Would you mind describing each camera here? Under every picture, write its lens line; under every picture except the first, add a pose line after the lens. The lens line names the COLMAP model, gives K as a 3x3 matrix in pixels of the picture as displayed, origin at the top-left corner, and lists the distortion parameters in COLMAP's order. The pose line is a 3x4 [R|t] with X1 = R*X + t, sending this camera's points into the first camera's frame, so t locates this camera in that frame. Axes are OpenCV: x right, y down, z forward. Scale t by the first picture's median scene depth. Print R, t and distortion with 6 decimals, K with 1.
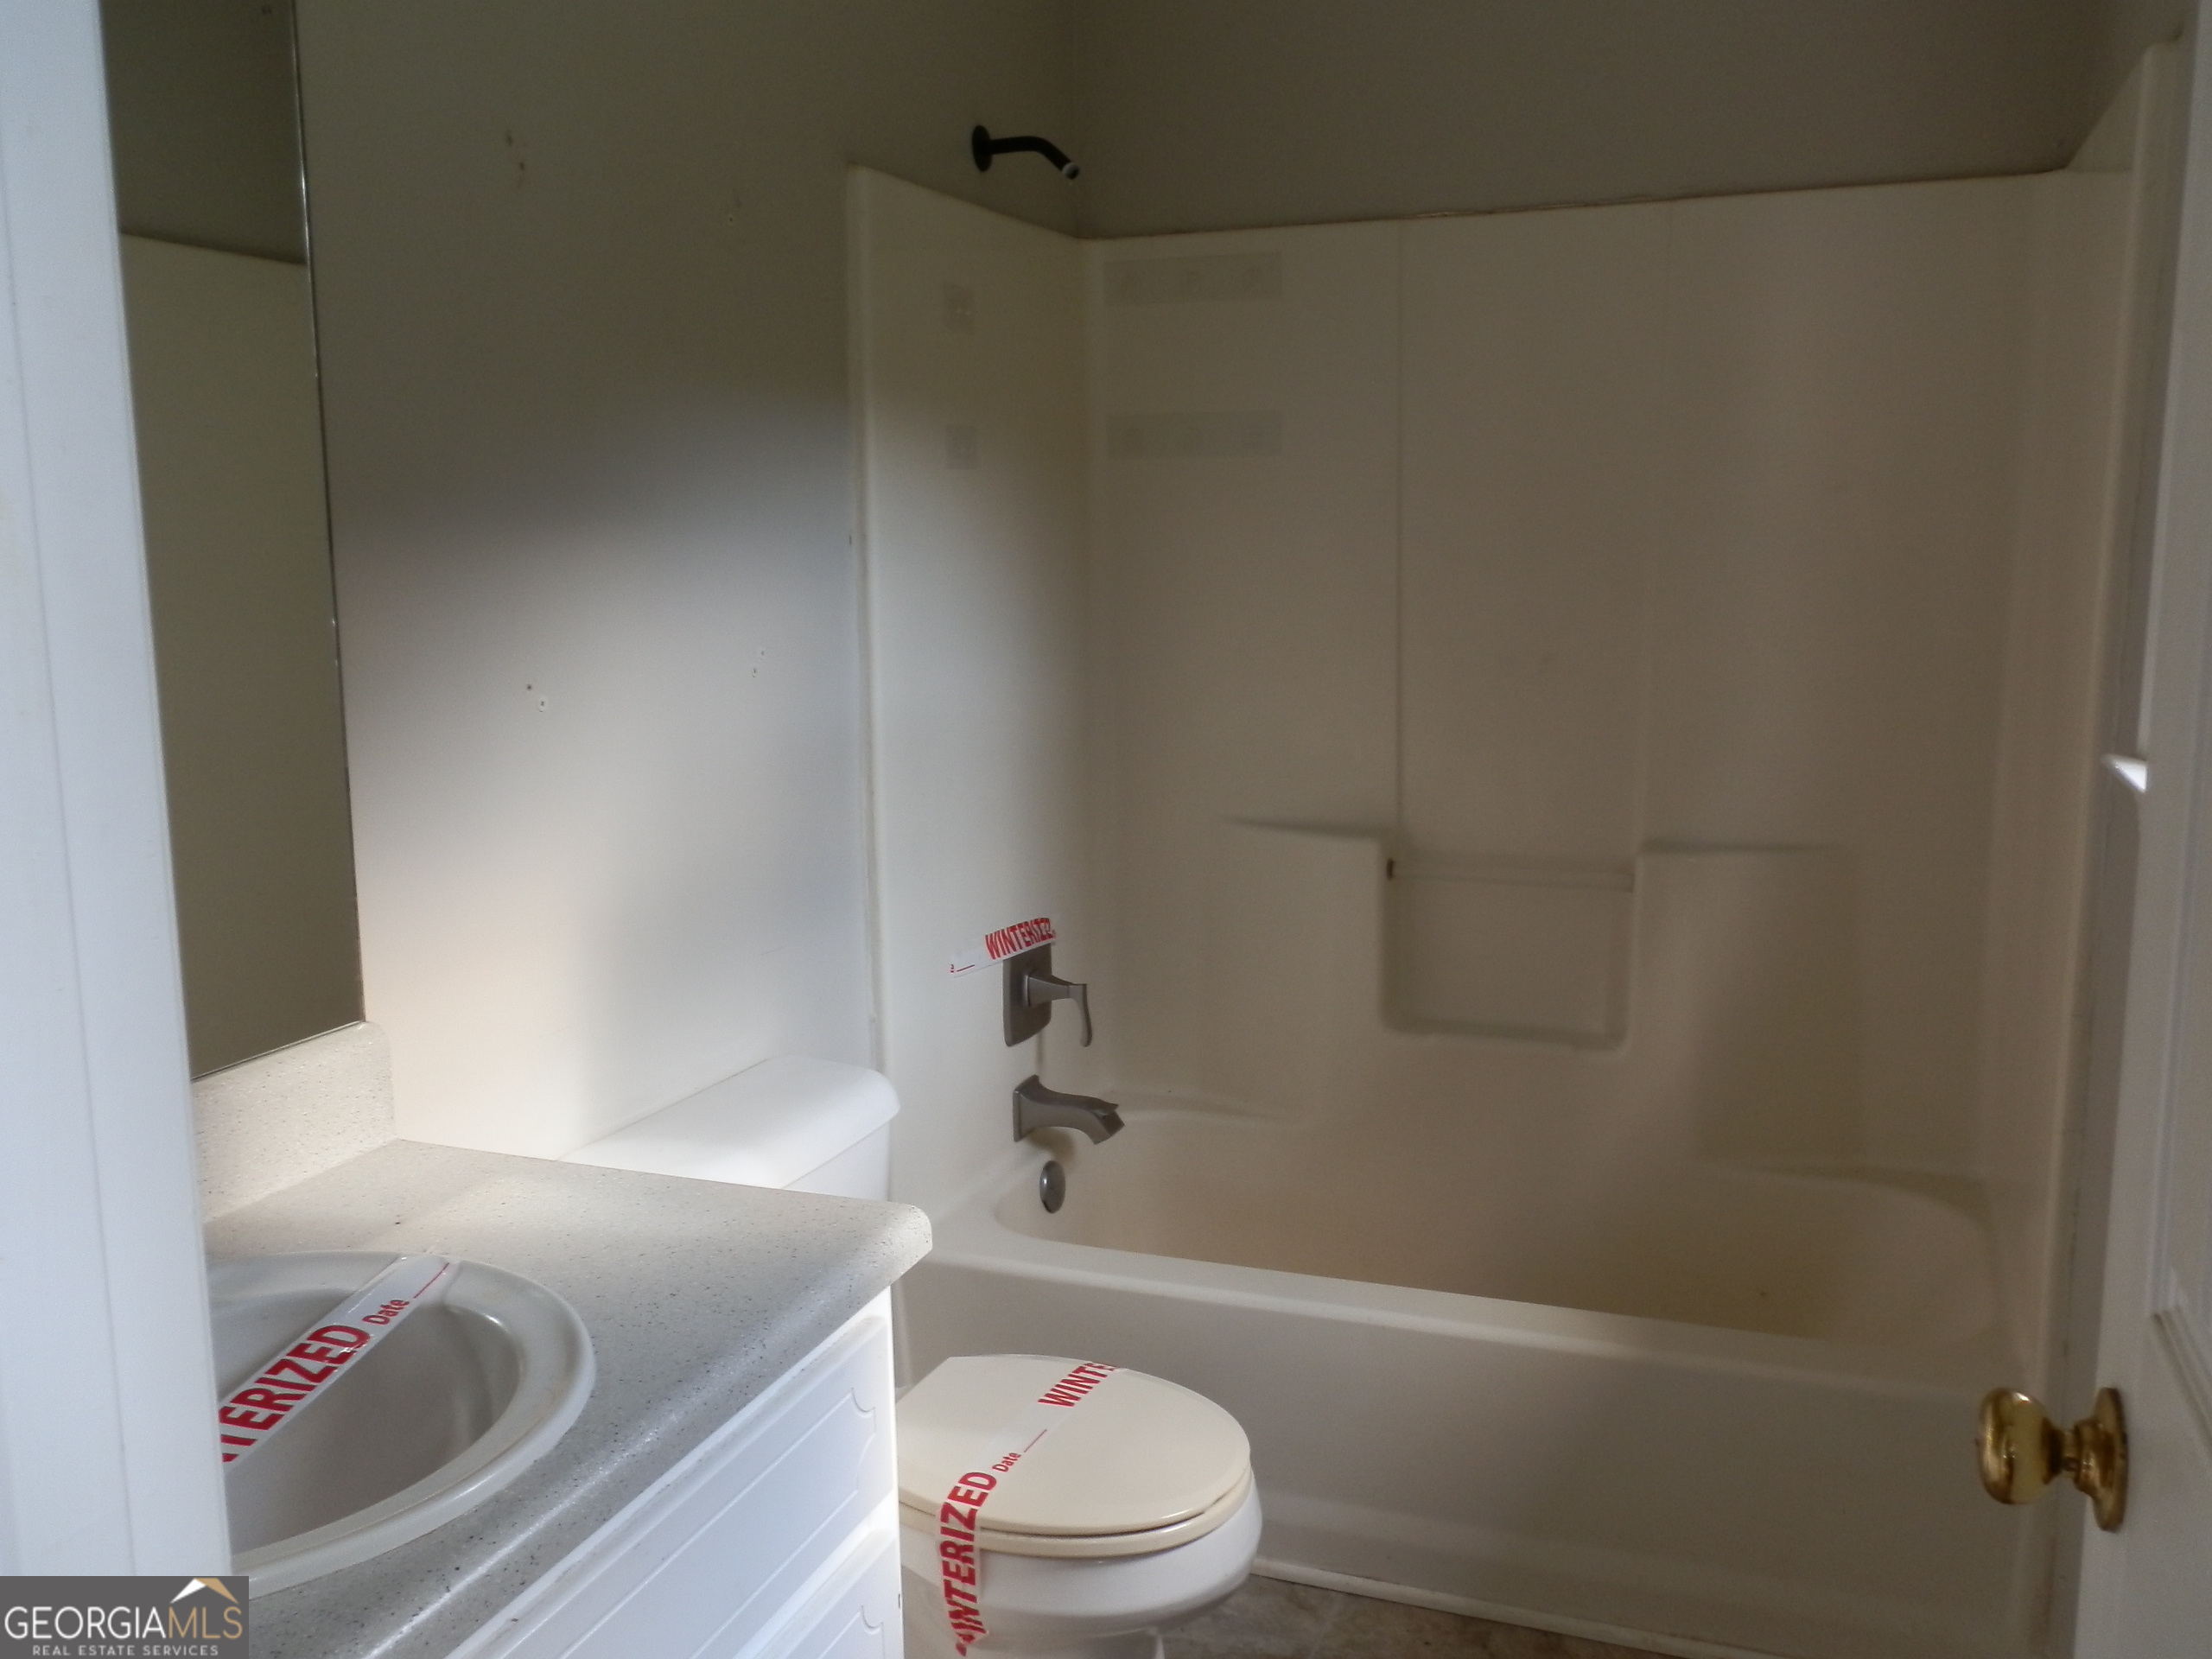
lens RADIAL K [[1888.3, 0, 1104.8], [0, 1888.3, 827.0], [0, 0, 1]] dist [0.018308, -0.006517]
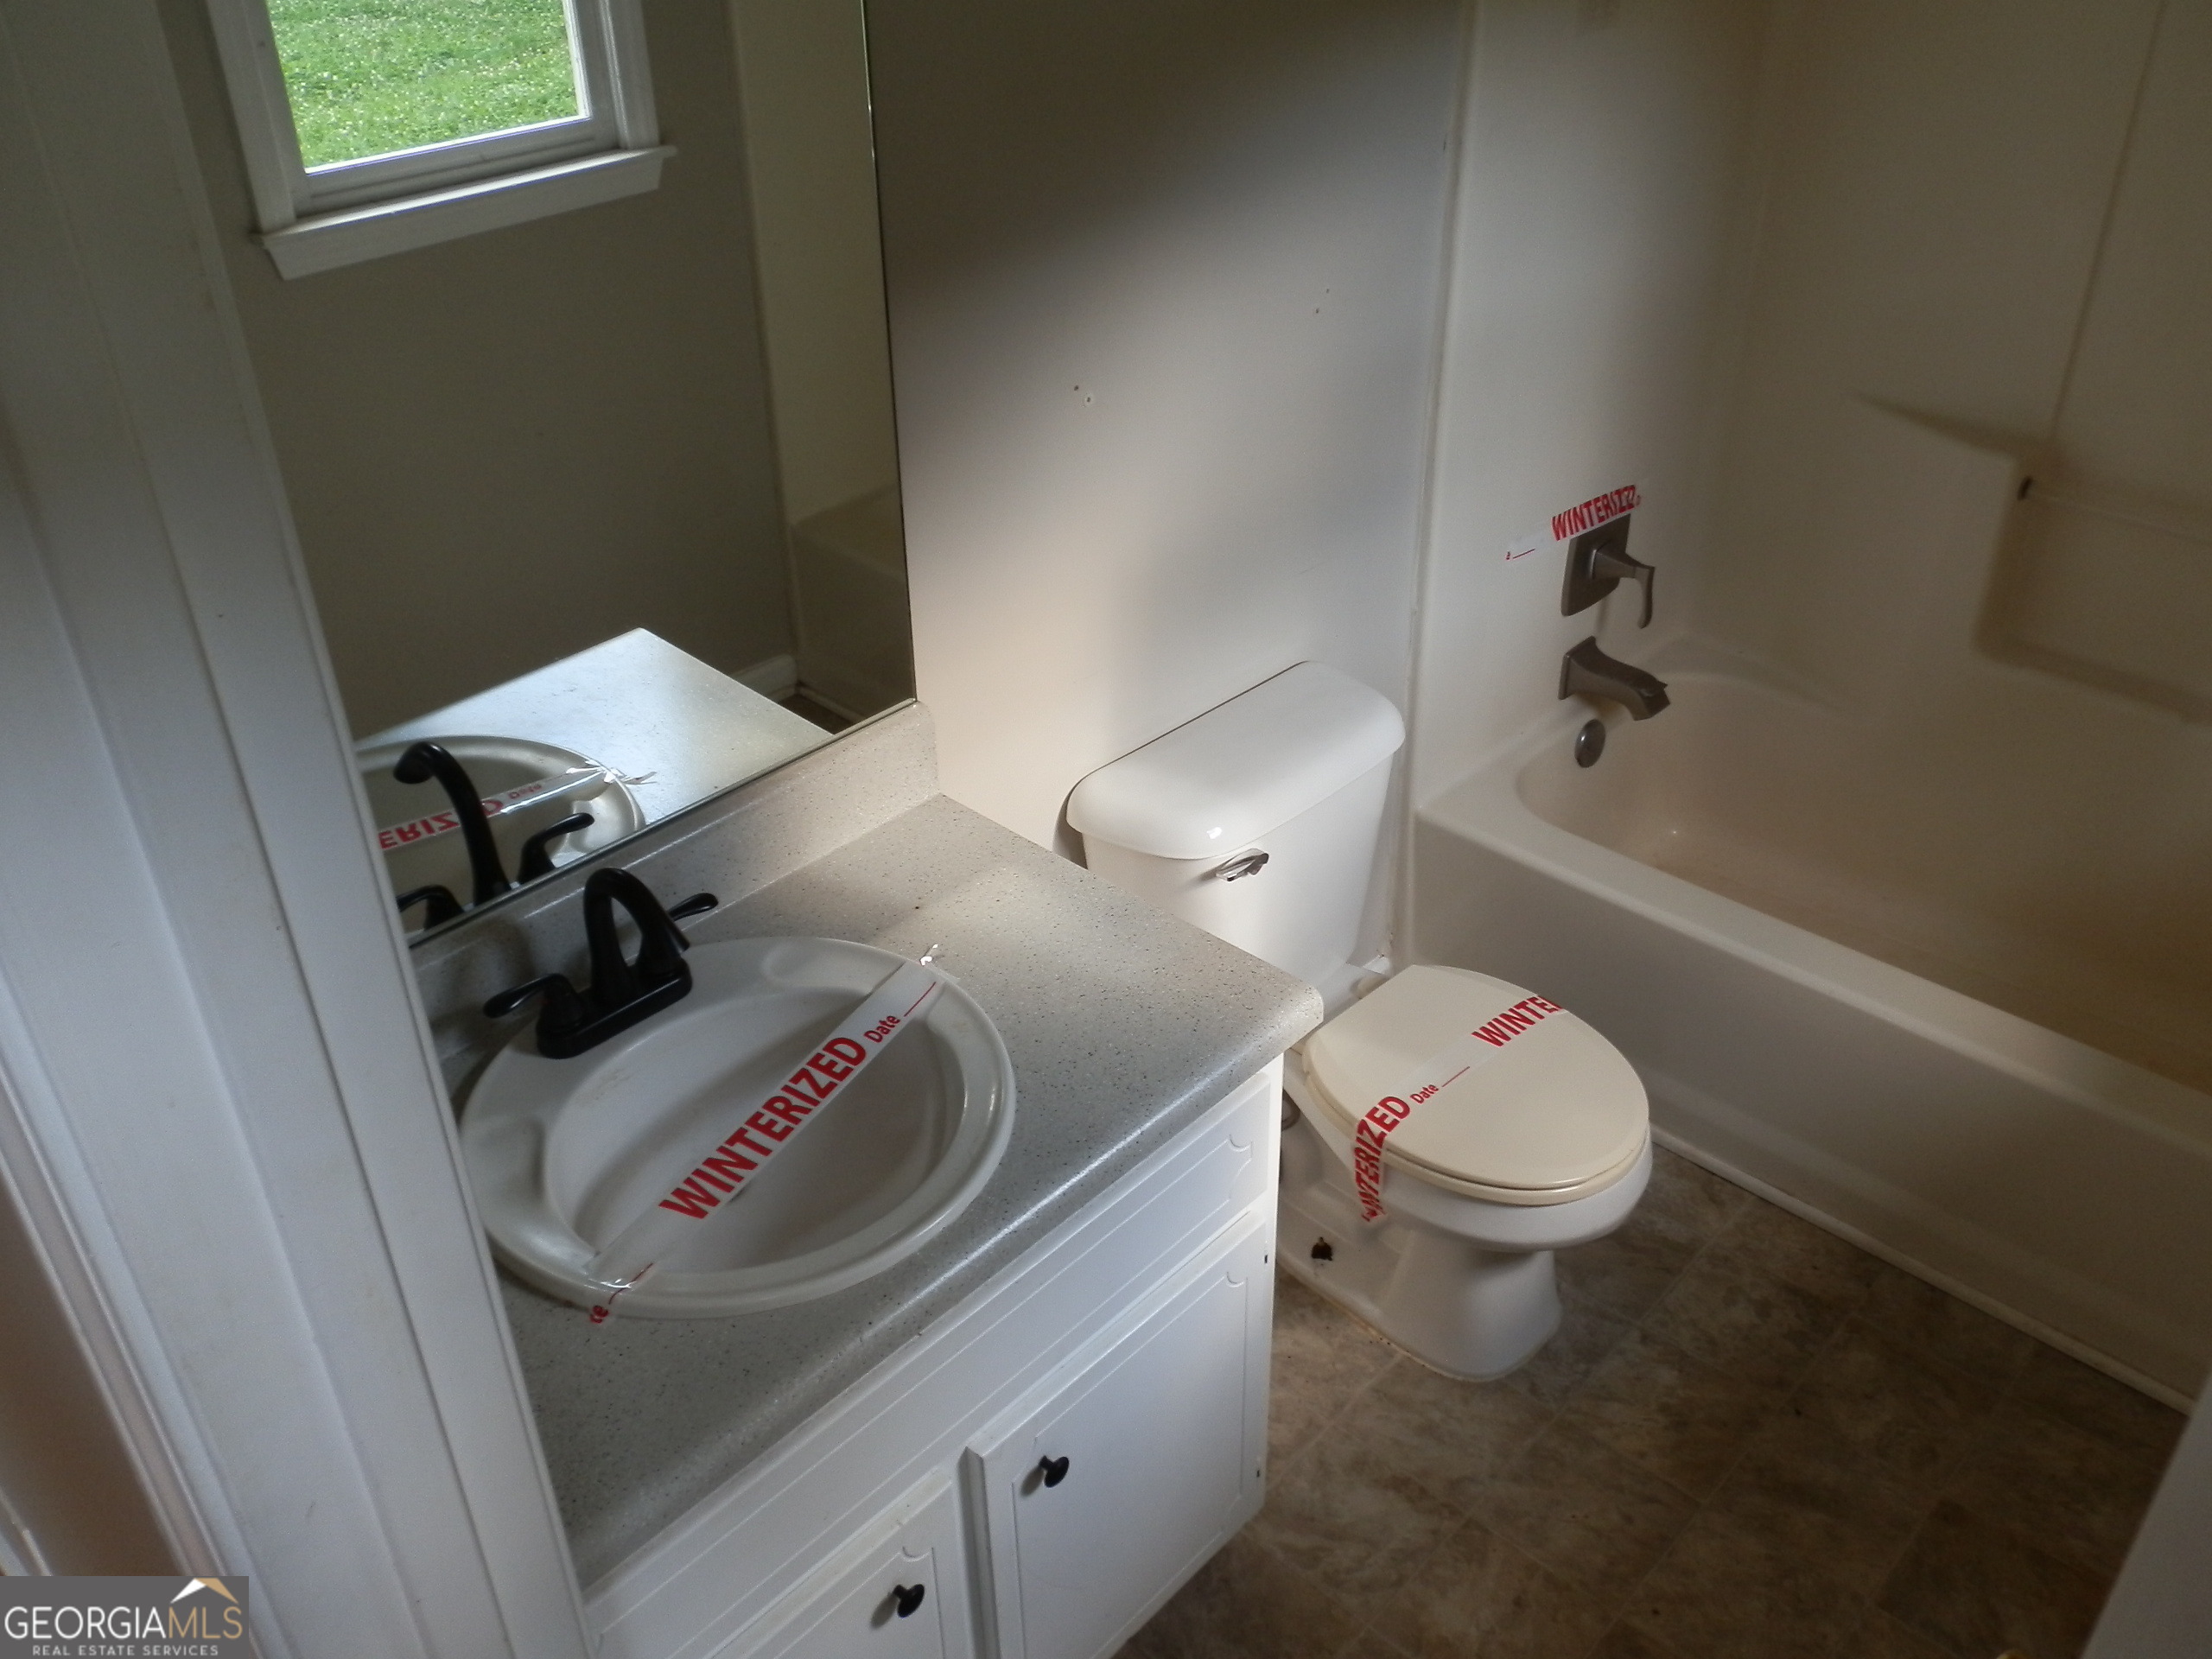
lens RADIAL K [[1888.3, 0, 1097.8], [0, 1888.3, 836.8], [0, 0, 1]] dist [0.018308, -0.006517]
pose [[0.923396, 0.206177, -0.323776, 0.100406], [-0.054500, 0.905375, 0.421101, -0.270408], [0.379960, -0.371197, 0.847256, -0.006827]]
